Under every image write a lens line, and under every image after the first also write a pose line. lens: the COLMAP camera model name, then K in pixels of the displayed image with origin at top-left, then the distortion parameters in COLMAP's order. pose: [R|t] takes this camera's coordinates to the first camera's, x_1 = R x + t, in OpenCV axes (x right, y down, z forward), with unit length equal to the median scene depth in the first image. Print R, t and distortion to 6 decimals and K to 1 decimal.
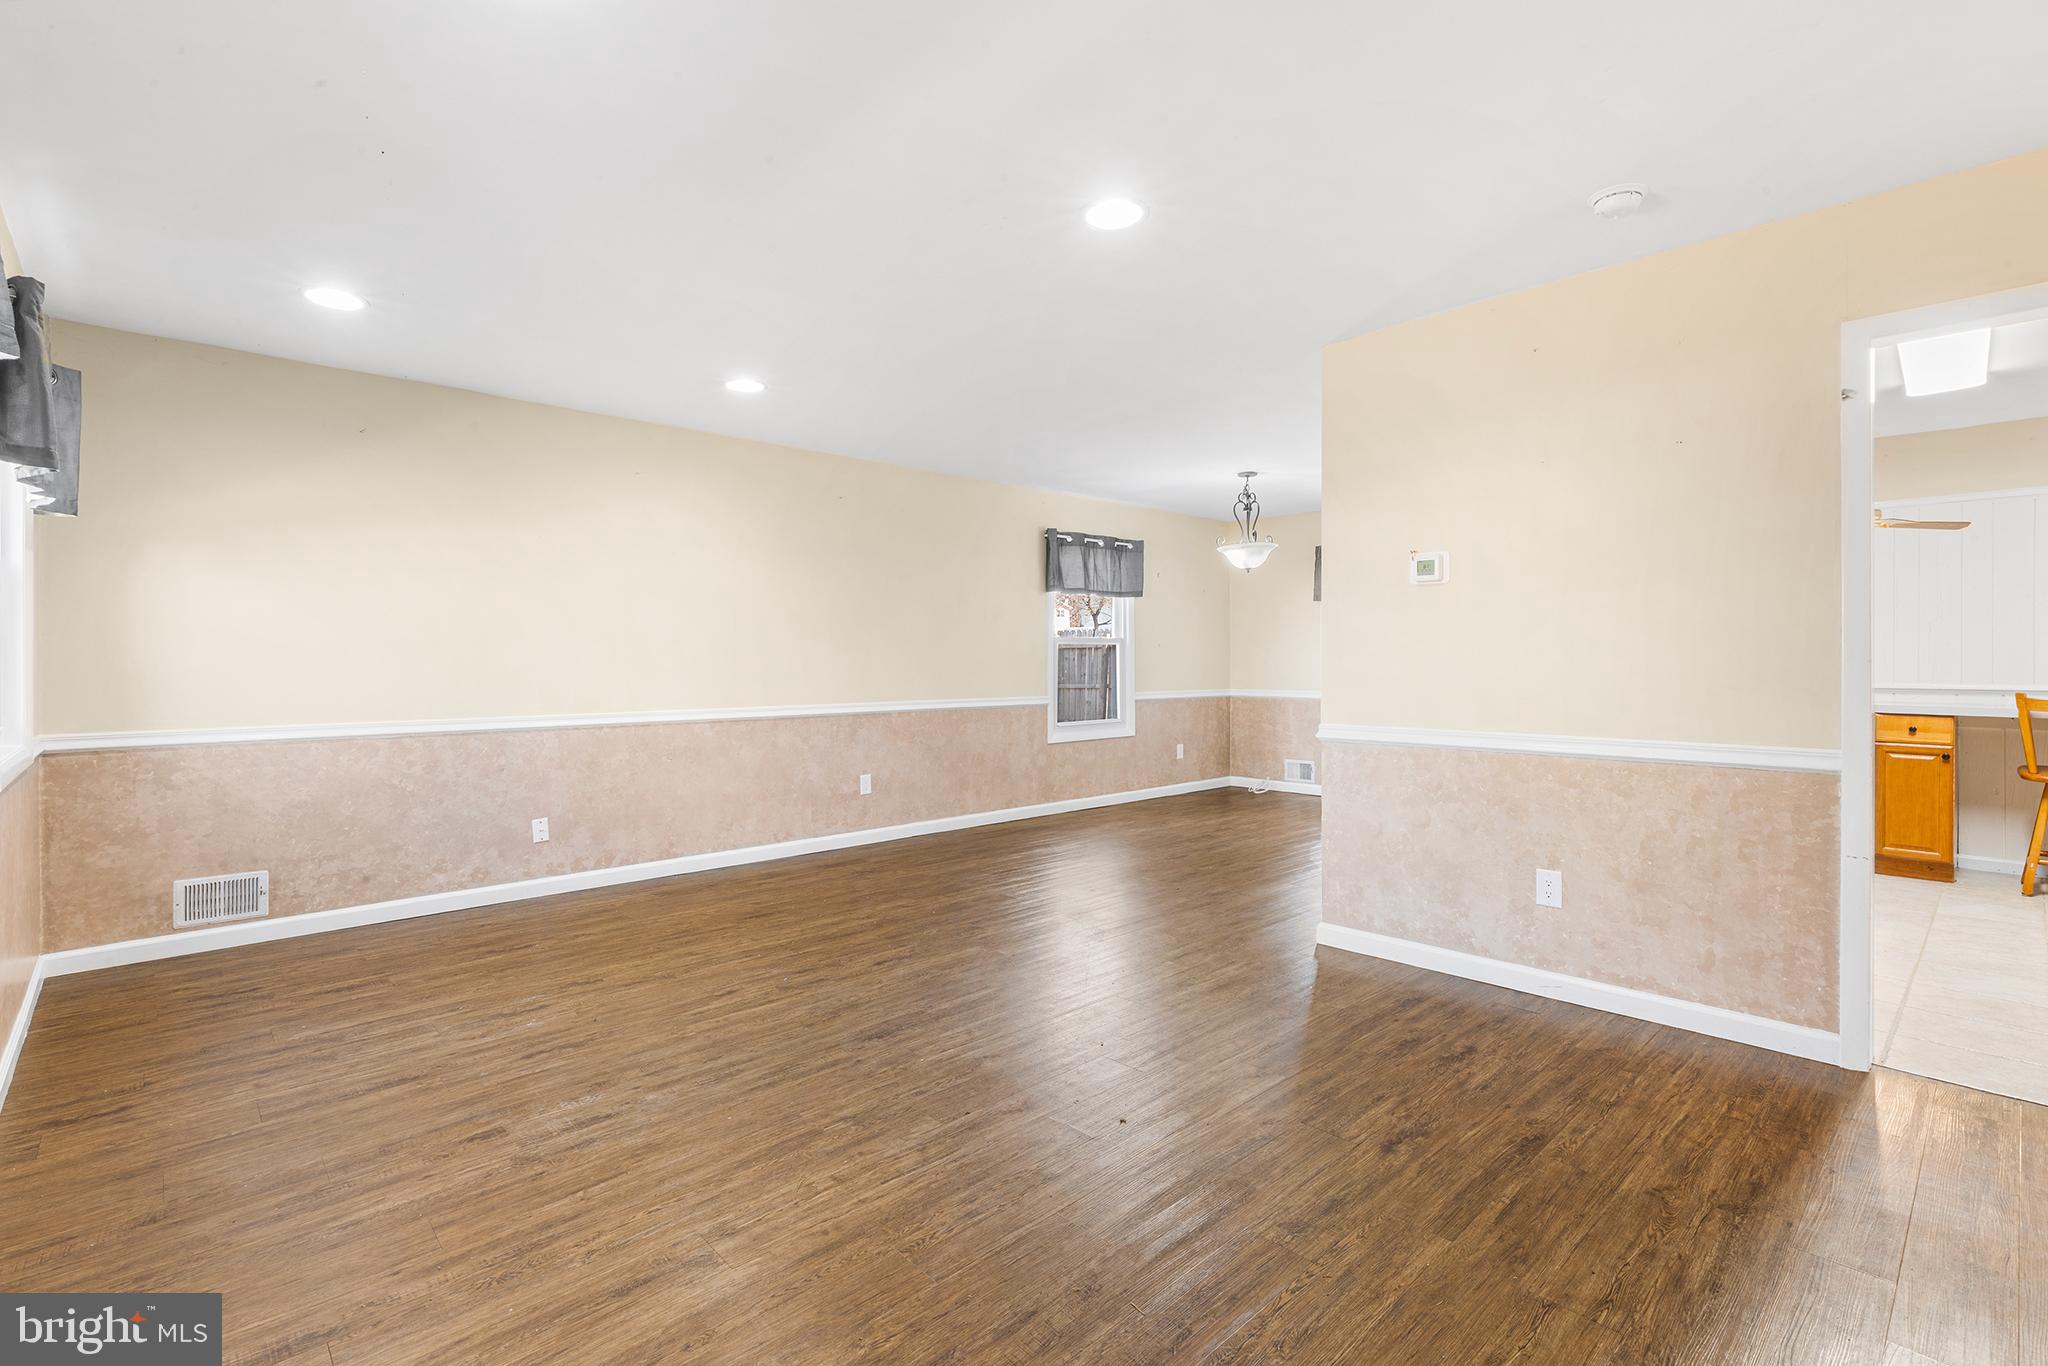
lens RADIAL K [[925.0, 0, 1021.6], [0, 925.0, 657.5], [0, 0, 1]] dist [0.001520, -0.000049]
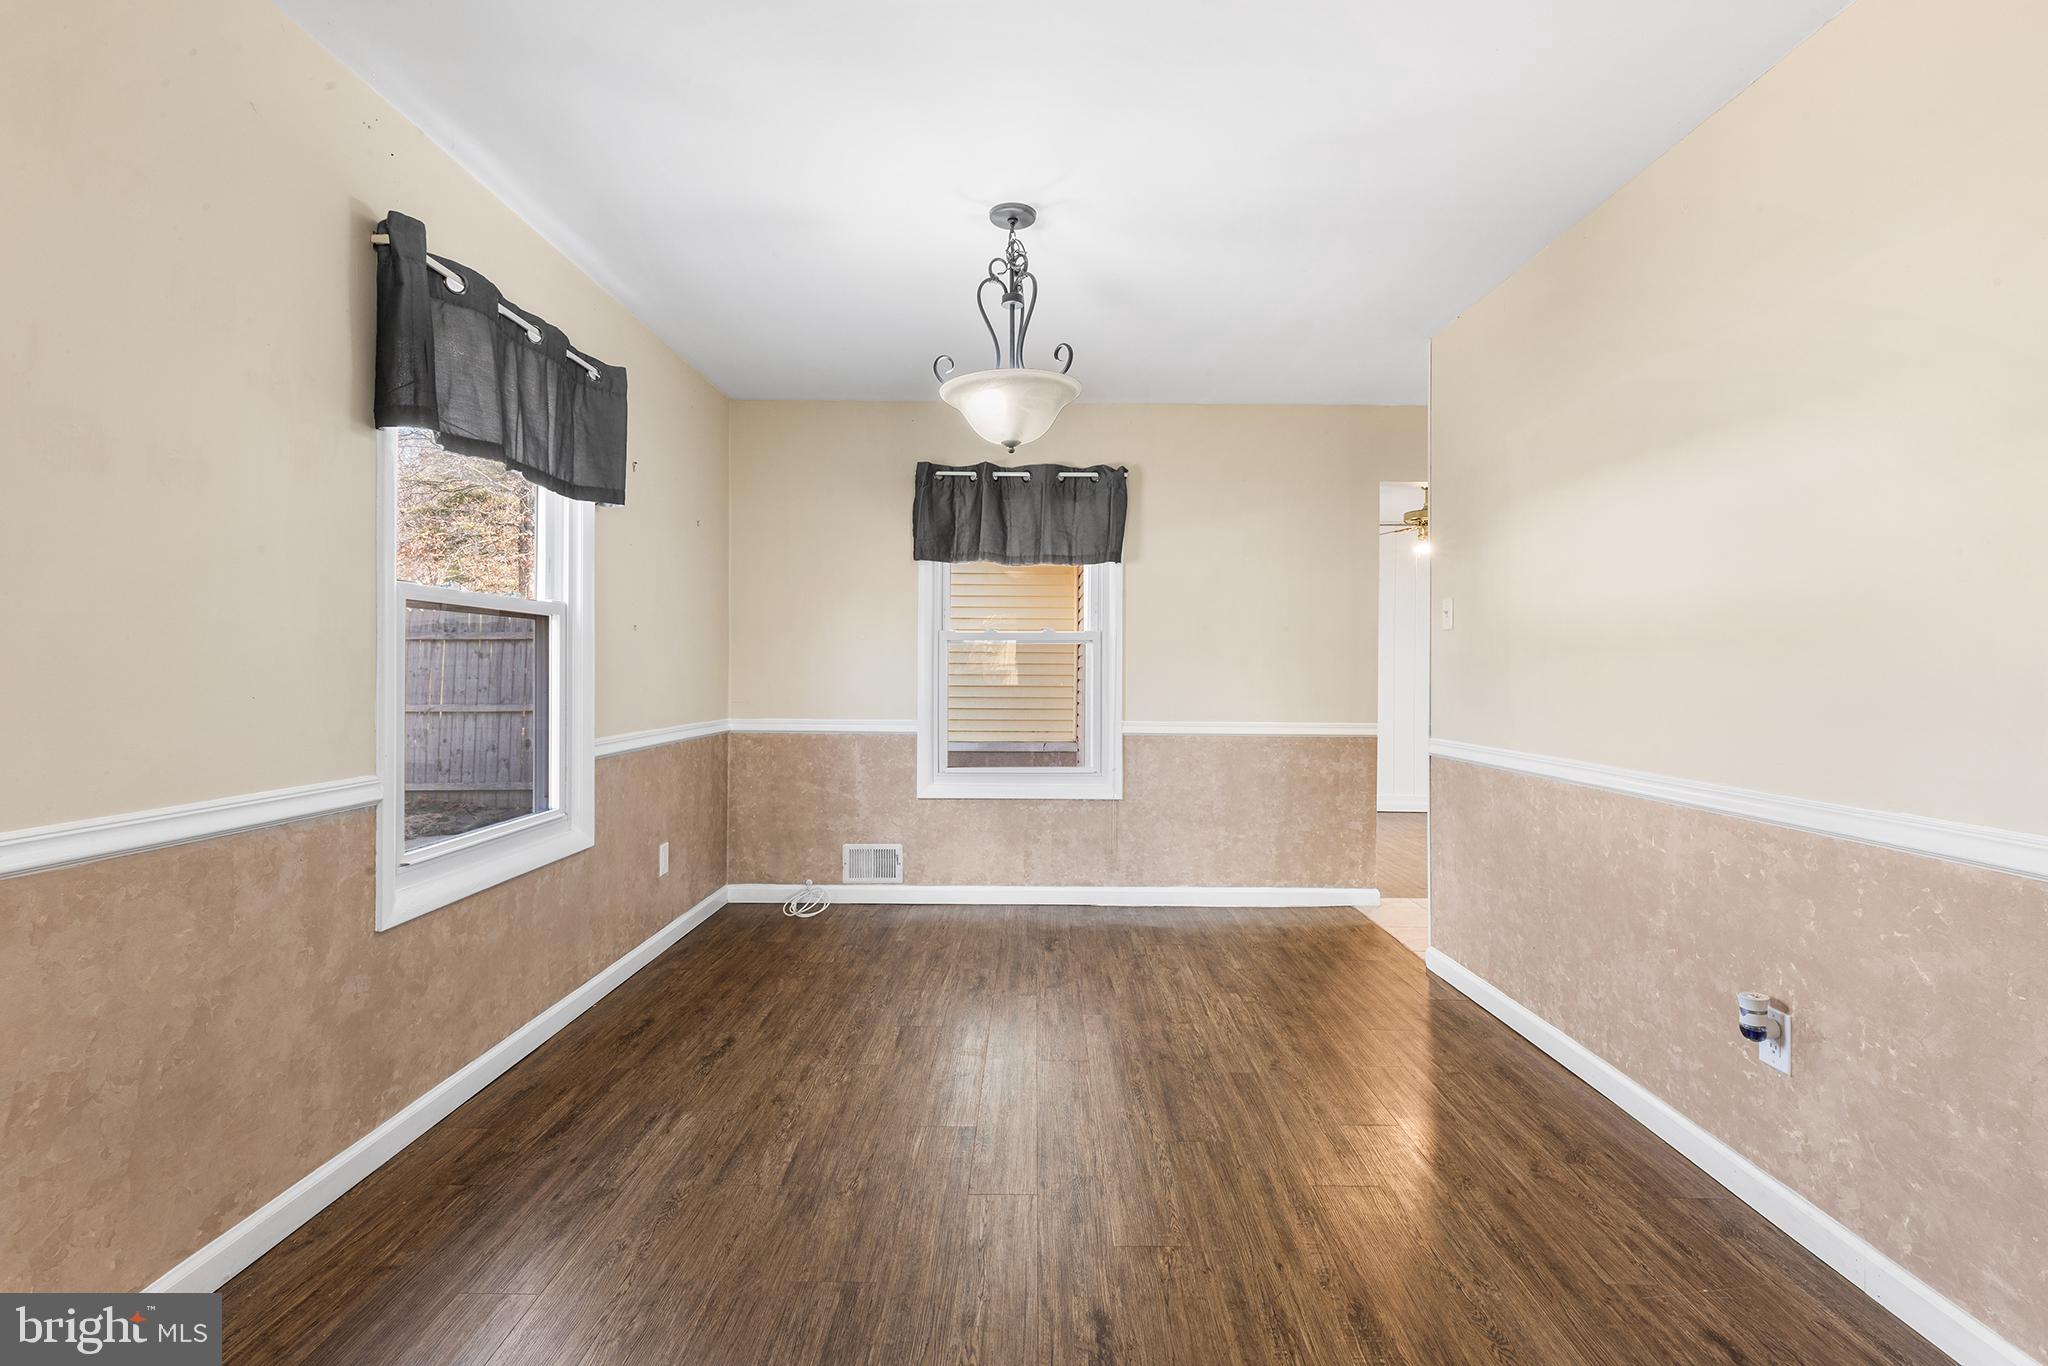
lens RADIAL K [[913.7, 0, 1031.6], [0, 913.7, 668.6], [0, 0, 1]] dist [0.002671, 0.000086]
pose [[0.683848, 0.009196, 0.729566, -0.091891], [-0.012375, 0.999923, -0.001004, 0.011105], [-0.729519, -0.008342, 0.683910, 1.344470]]
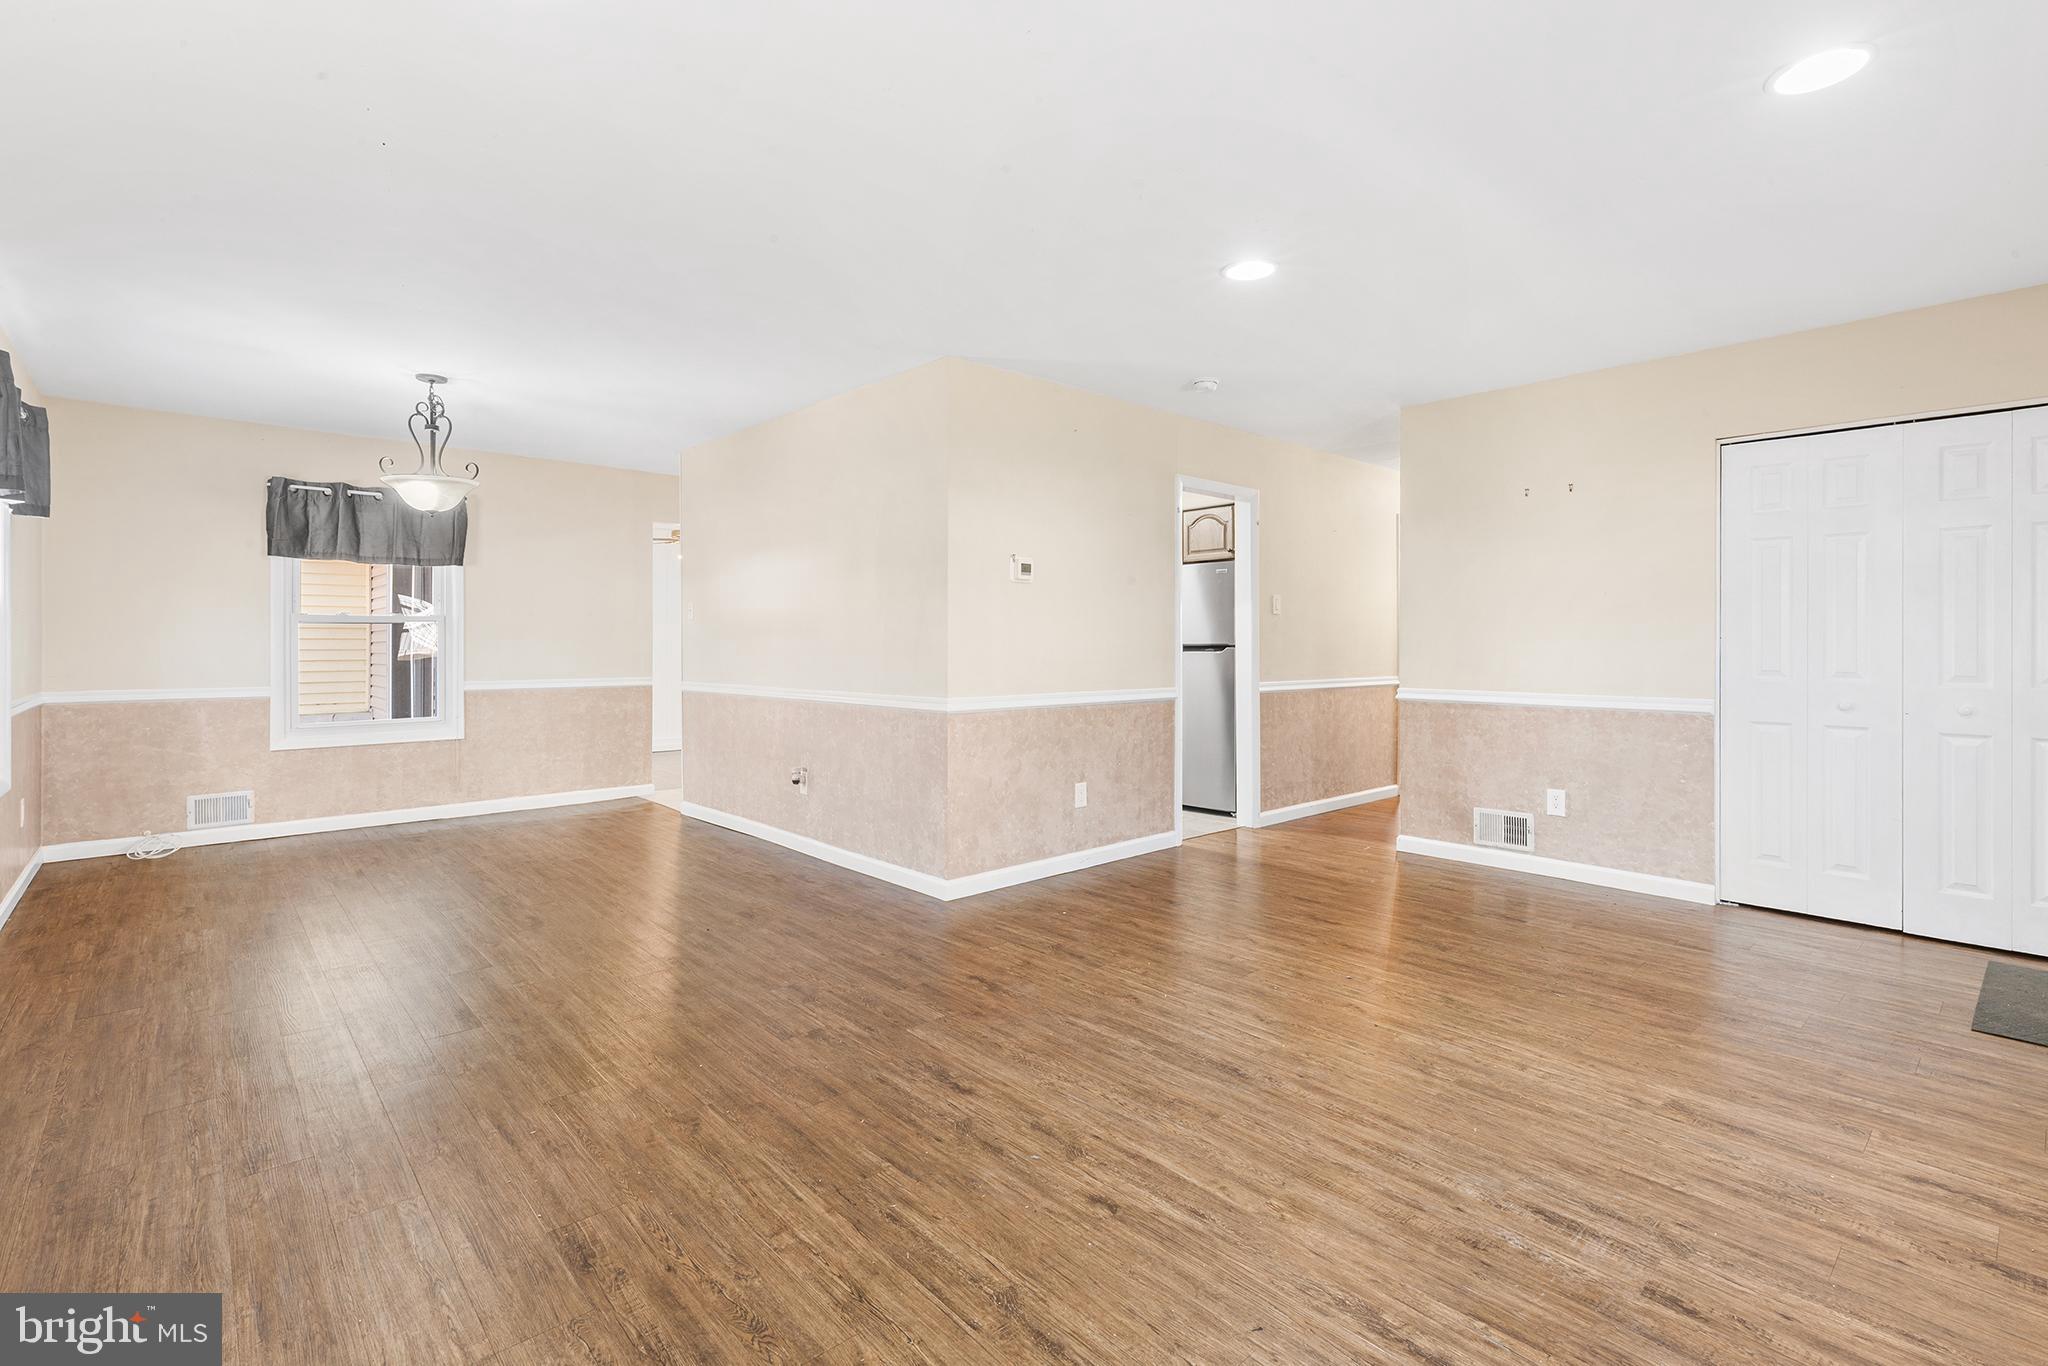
lens RADIAL K [[939.1, 0, 1033.2], [0, 939.1, 638.3], [0, 0, 1]] dist [0.002752, -0.000811]
pose [[0.011232, 0.008116, 0.999904, -0.886905], [-0.003481, 0.999961, -0.008078, 0.009887], [-0.999931, -0.003390, 0.011259, 1.004009]]
